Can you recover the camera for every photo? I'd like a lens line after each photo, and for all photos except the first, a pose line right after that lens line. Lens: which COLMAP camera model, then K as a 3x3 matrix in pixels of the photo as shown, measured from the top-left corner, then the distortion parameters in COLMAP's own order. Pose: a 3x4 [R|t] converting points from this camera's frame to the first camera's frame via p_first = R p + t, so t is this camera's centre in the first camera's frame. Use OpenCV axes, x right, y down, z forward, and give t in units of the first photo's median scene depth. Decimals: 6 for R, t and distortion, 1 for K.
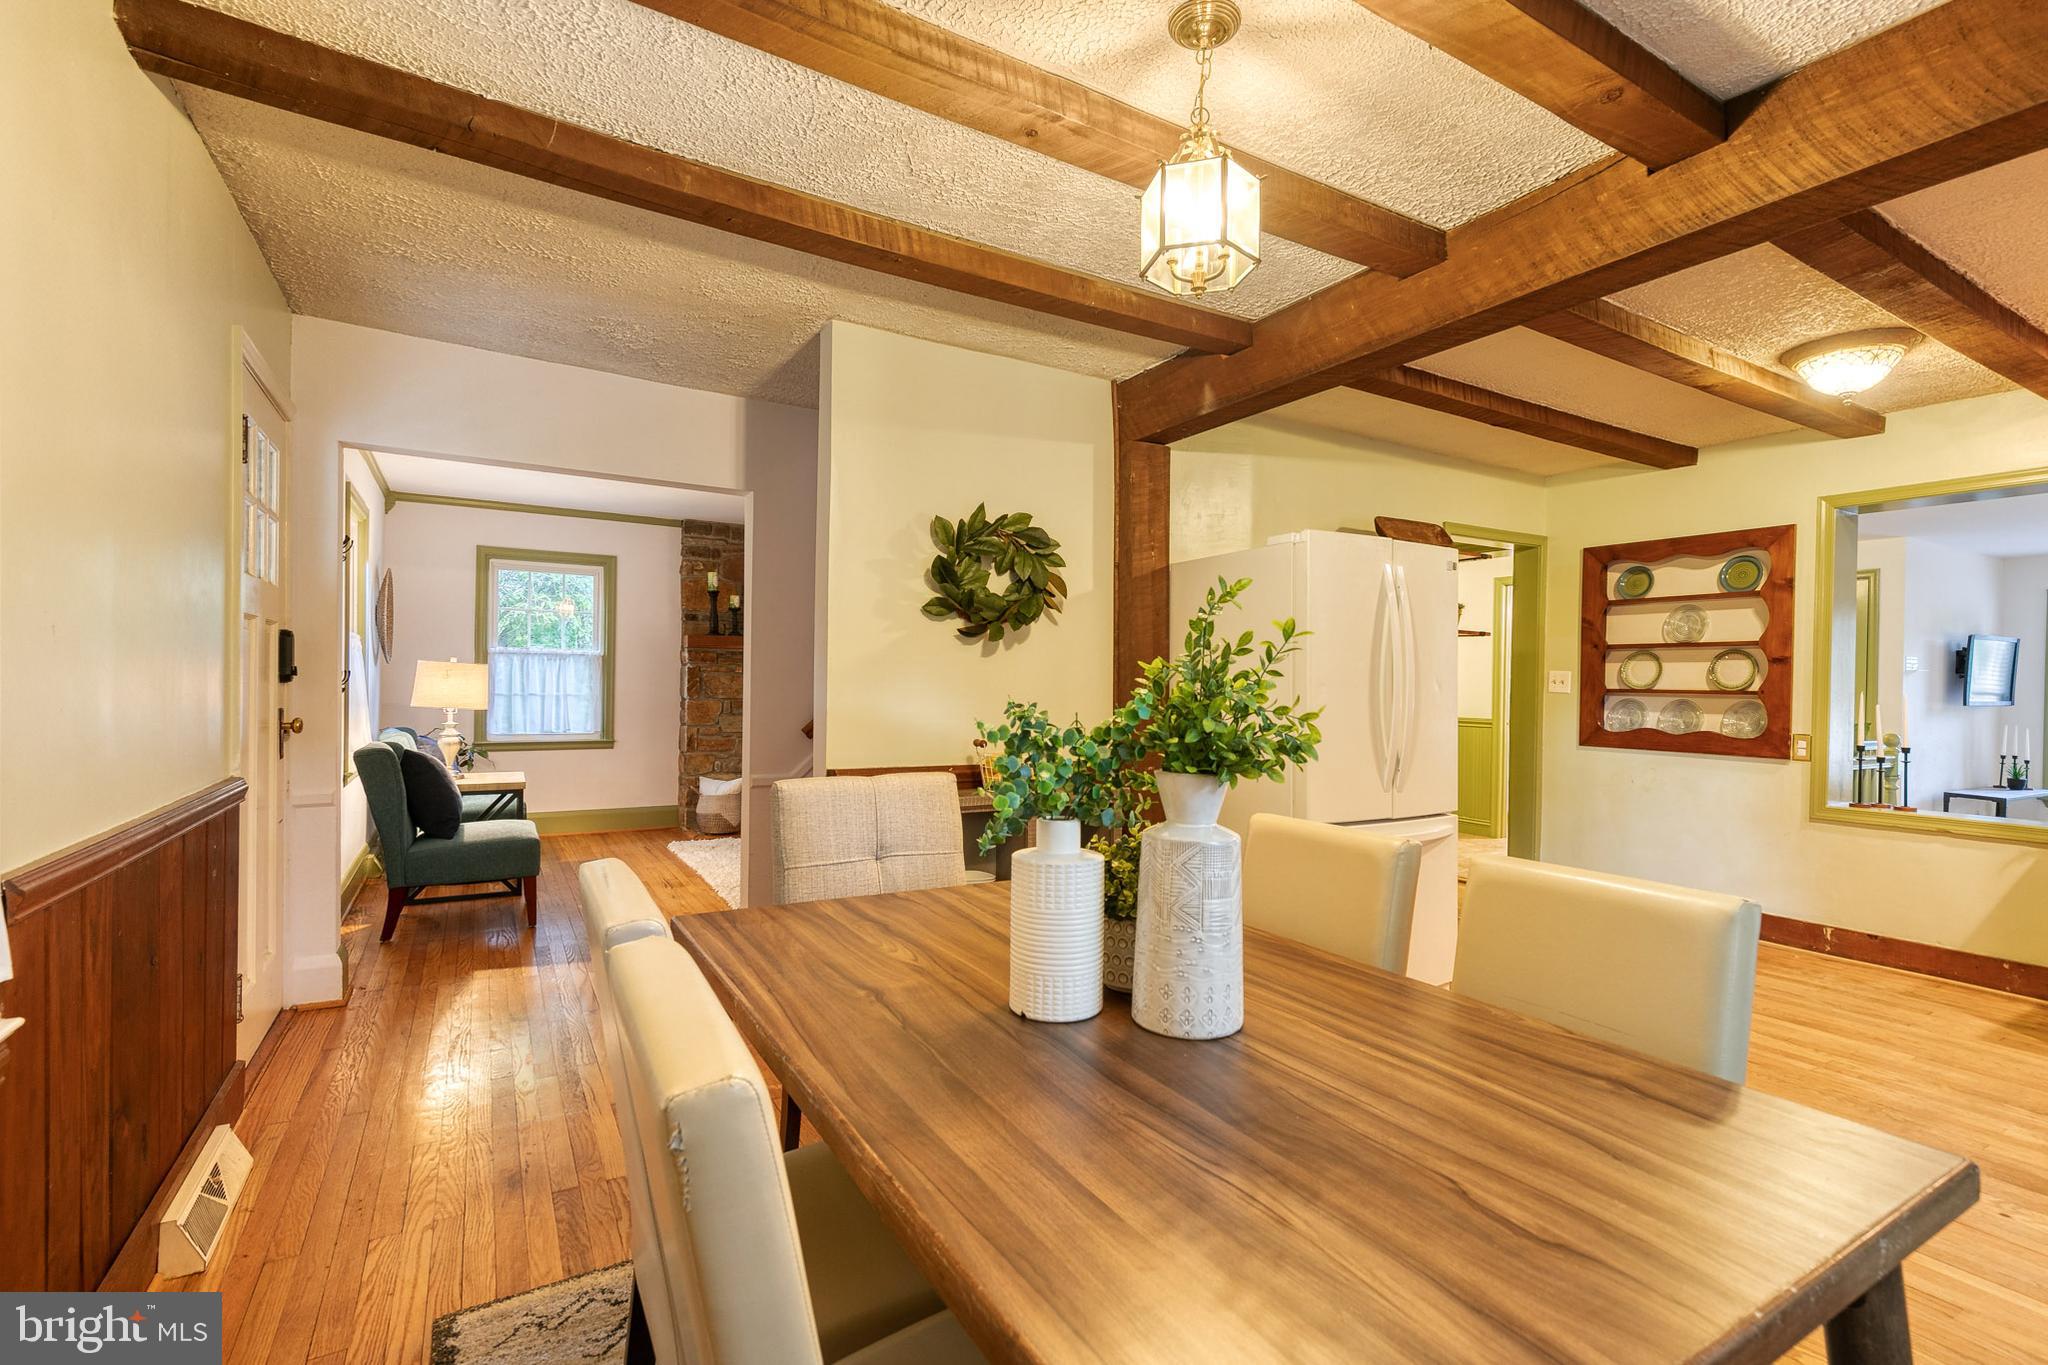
lens RADIAL K [[950.5, 0, 1045.7], [0, 950.5, 686.0], [0, 0, 1]] dist [0.013597, -0.002402]
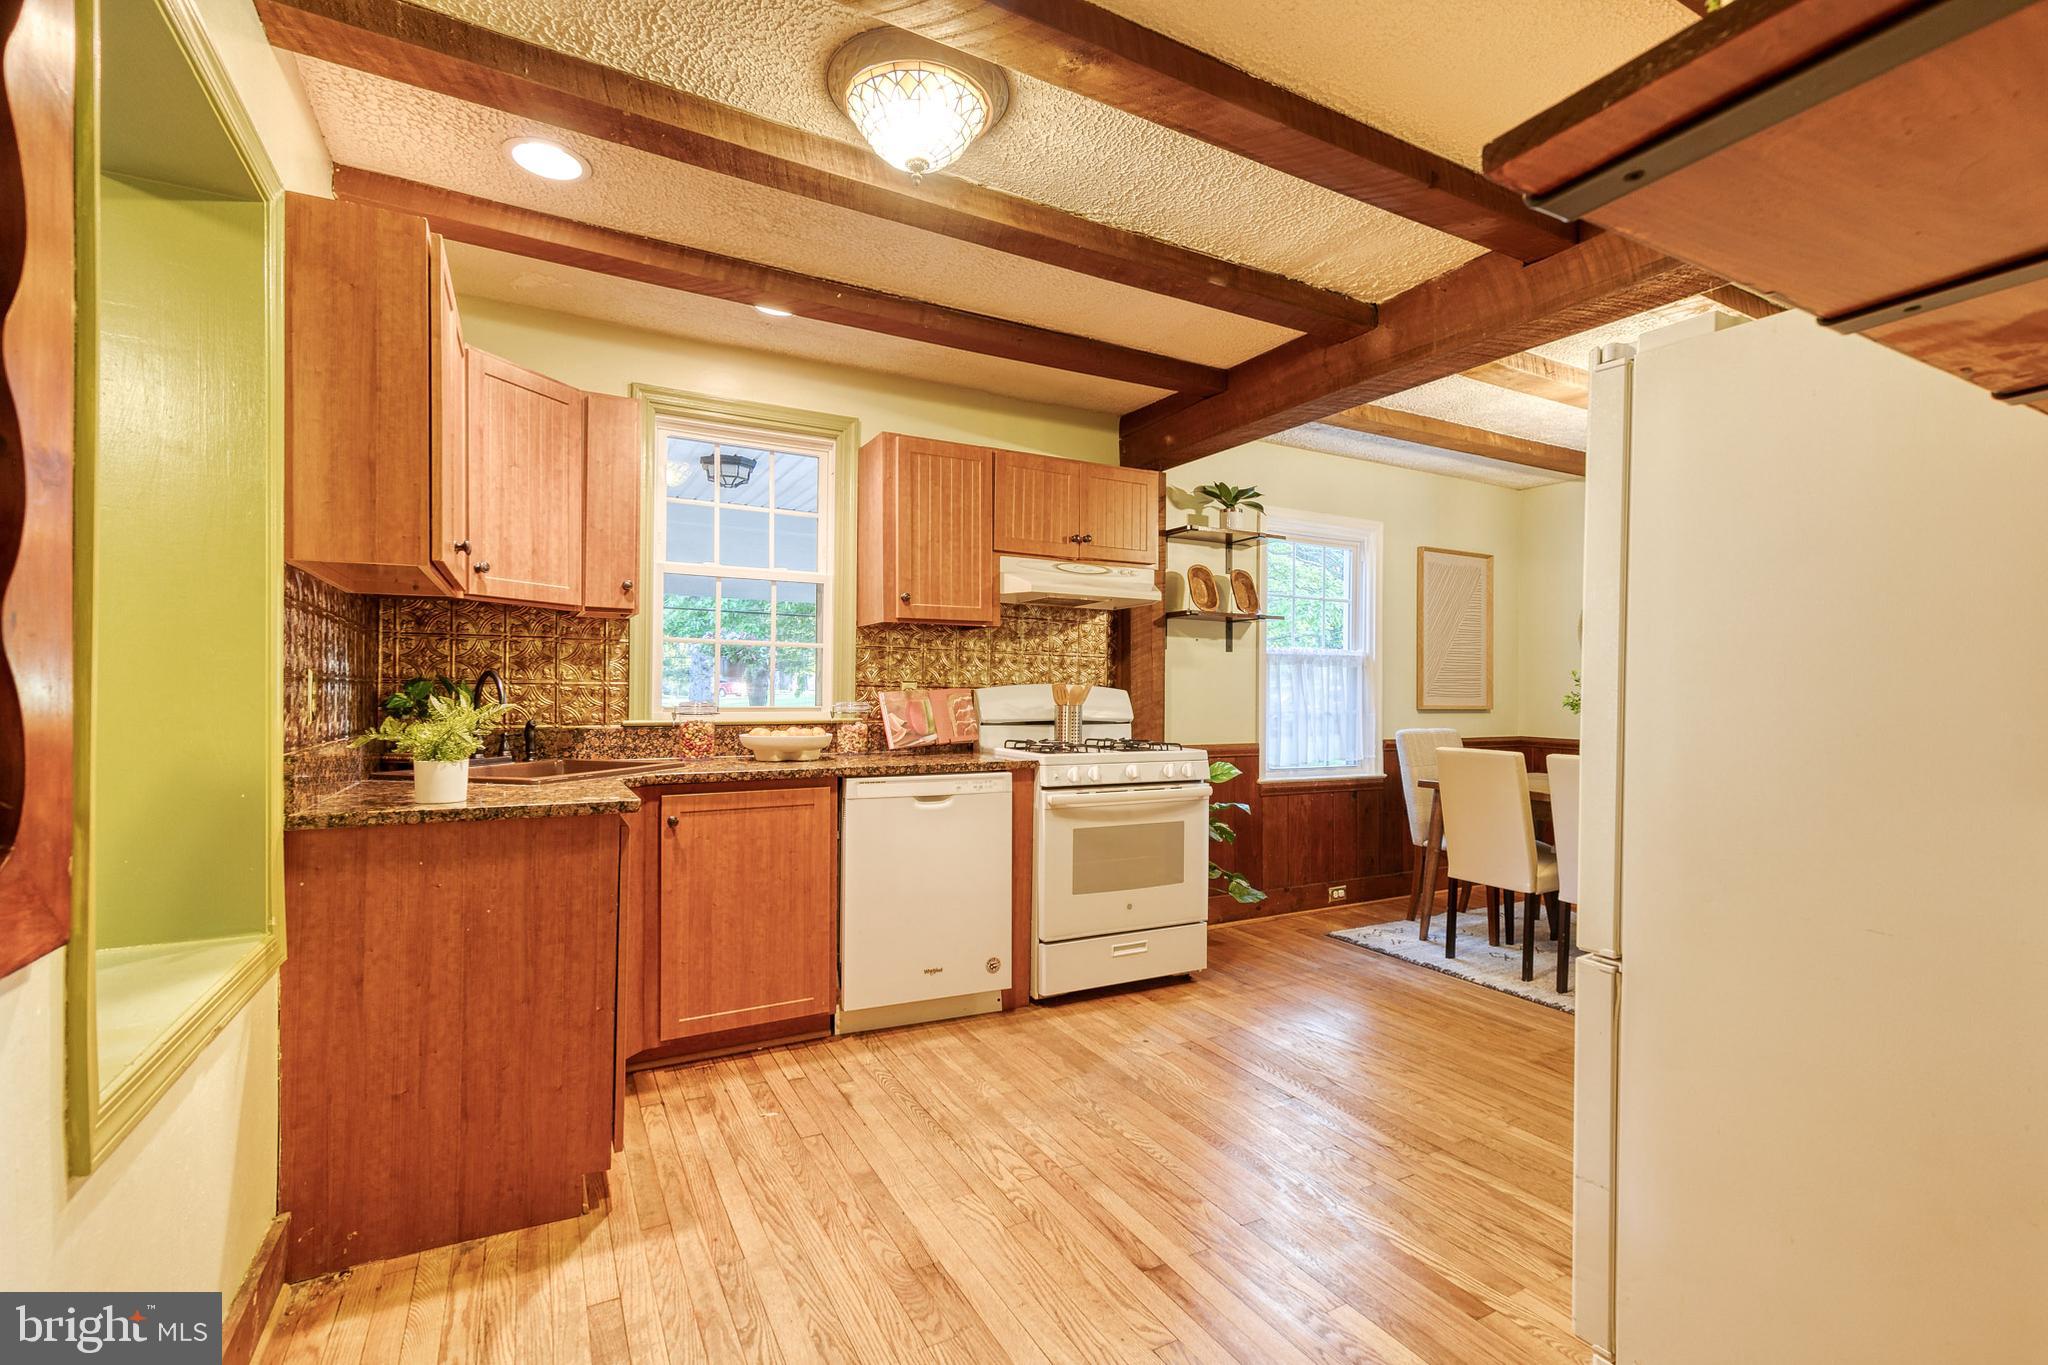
lens RADIAL K [[950.5, 0, 1048.9], [0, 950.5, 685.5], [0, 0, 1]] dist [0.013597, -0.002402]
pose [[-0.999554, -0.023674, 0.018181, 0.793102], [-0.023819, 0.999686, -0.007835, 0.022893], [-0.017990, -0.008265, -0.999804, 1.715489]]
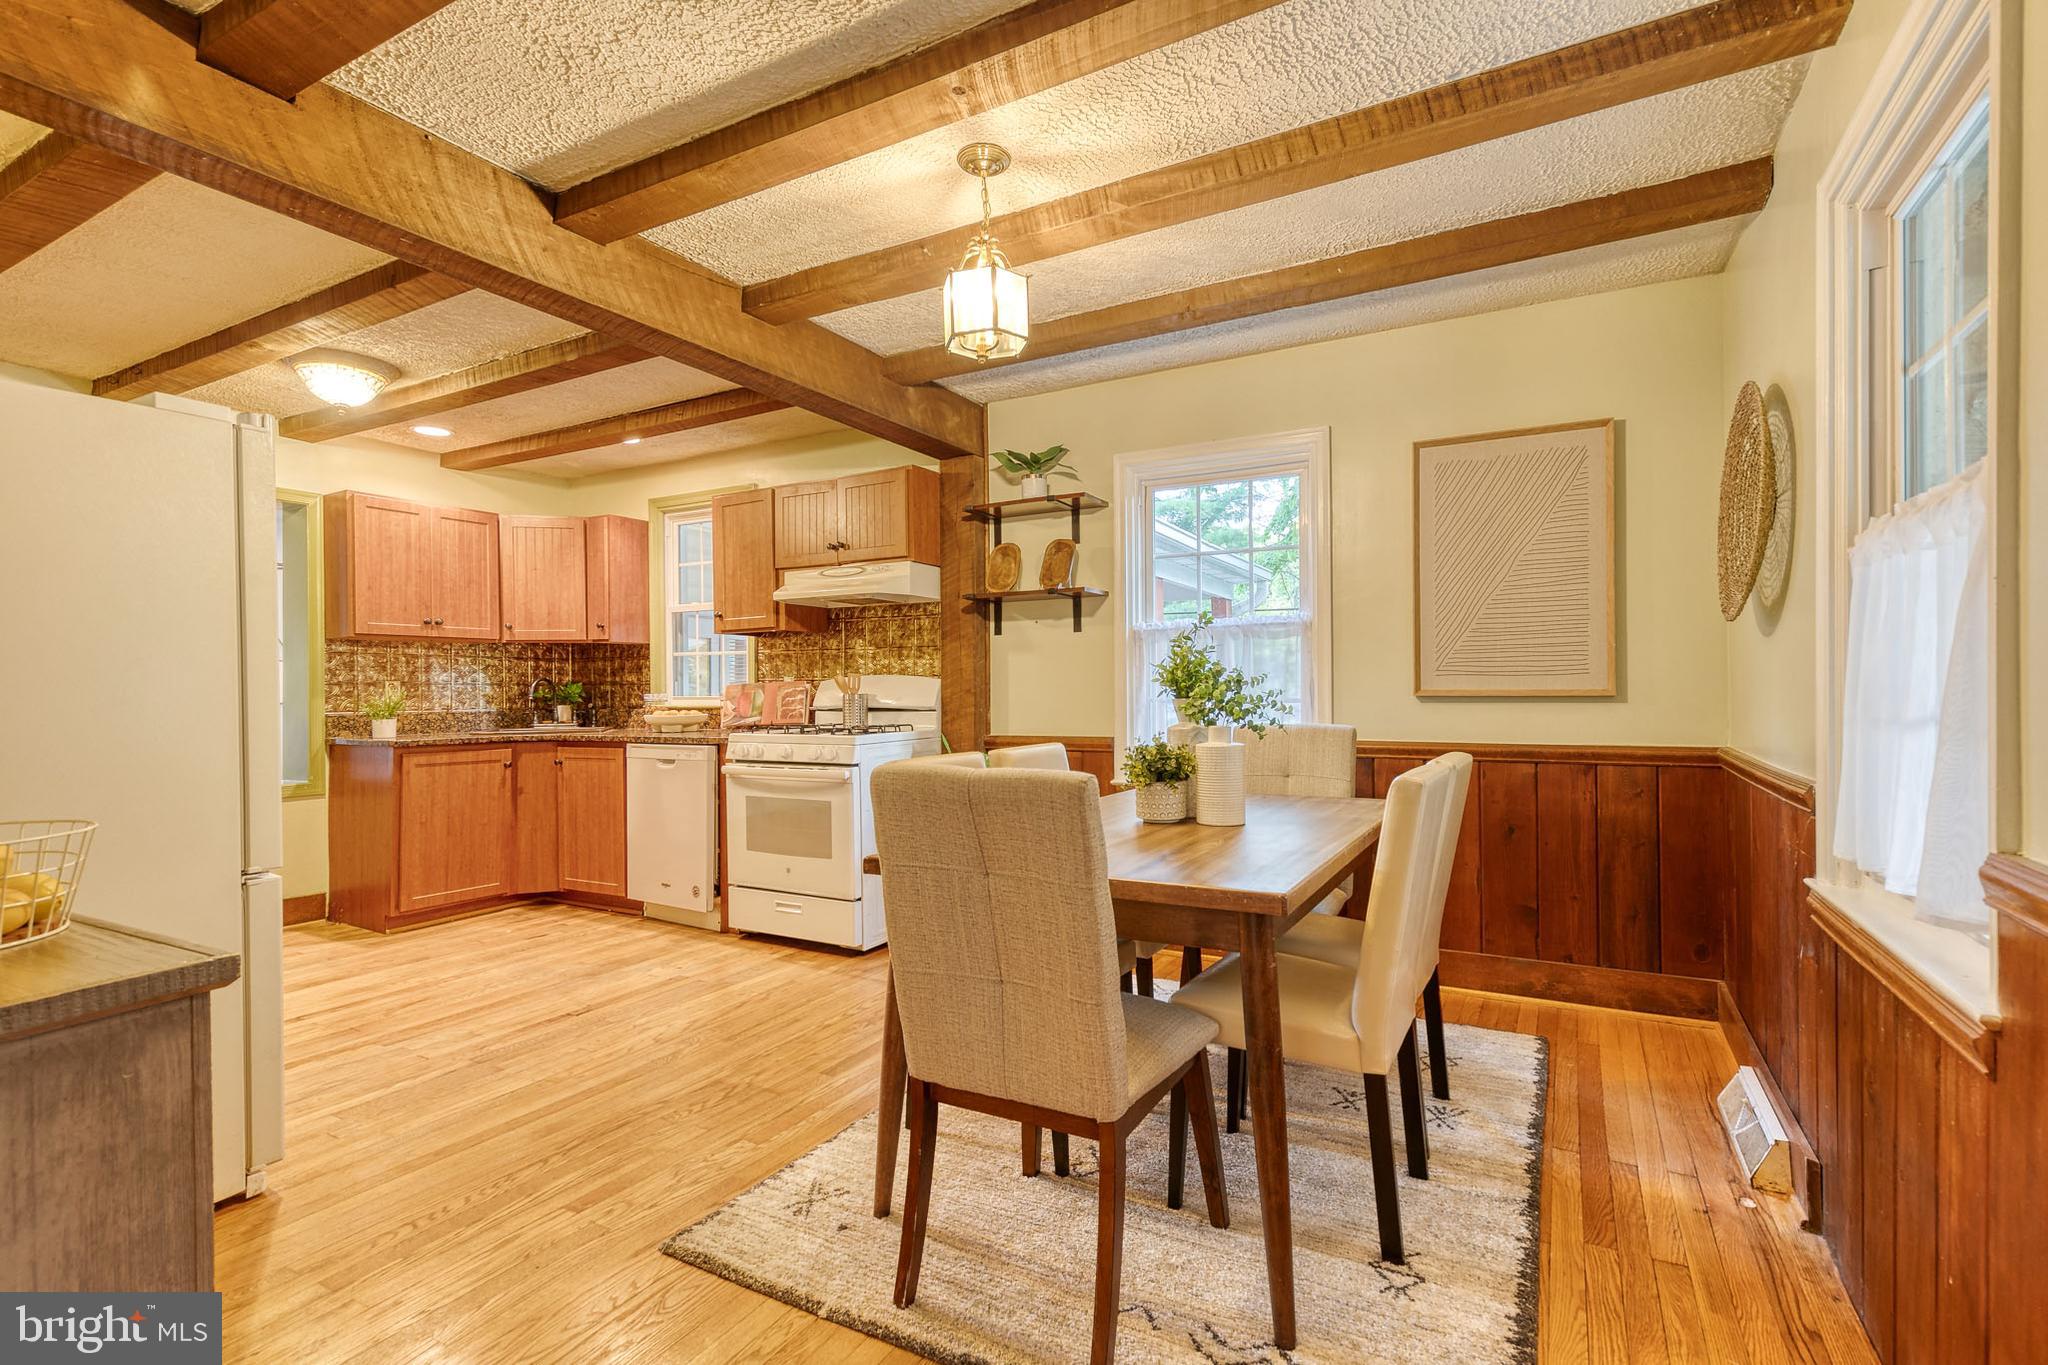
lens RADIAL K [[950.5, 0, 1062.0], [0, 950.5, 685.0], [0, 0, 1]] dist [0.013597, -0.002402]
pose [[-0.510945, -0.005084, 0.859598, -0.597359], [0.001202, 0.999977, 0.006629, 0.016781], [-0.859613, 0.004420, -0.510927, 0.910062]]
